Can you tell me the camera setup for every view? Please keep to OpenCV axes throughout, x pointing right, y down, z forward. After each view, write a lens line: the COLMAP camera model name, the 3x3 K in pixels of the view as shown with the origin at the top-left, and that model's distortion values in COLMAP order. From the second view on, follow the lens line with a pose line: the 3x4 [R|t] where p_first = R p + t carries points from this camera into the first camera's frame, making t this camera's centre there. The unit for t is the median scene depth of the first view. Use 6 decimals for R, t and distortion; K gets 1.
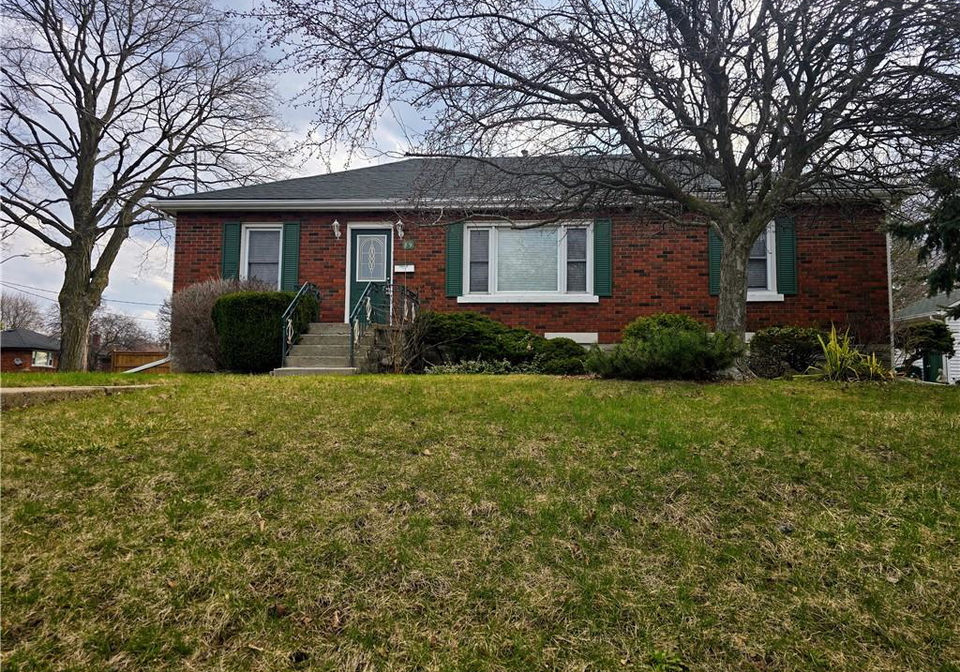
lens RADIAL K [[655.9, 0, 480.0], [0, 655.9, 336.0], [0, 0, 1]] dist [0.077222, -0.000837]
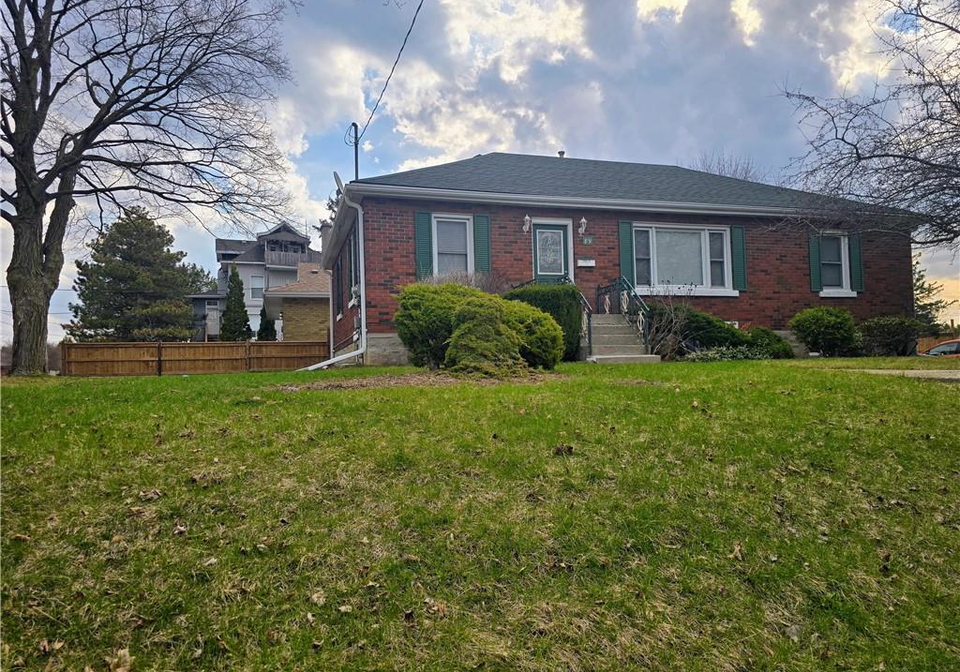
lens RADIAL K [[655.9, 0, 480.0], [0, 655.9, 336.0], [0, 0, 1]] dist [0.077222, -0.000837]
pose [[0.927527, -0.009992, 0.373621, -0.688947], [0.002801, 0.999800, 0.019784, -0.003826], [-0.373744, -0.017304, 0.927370, 0.054012]]
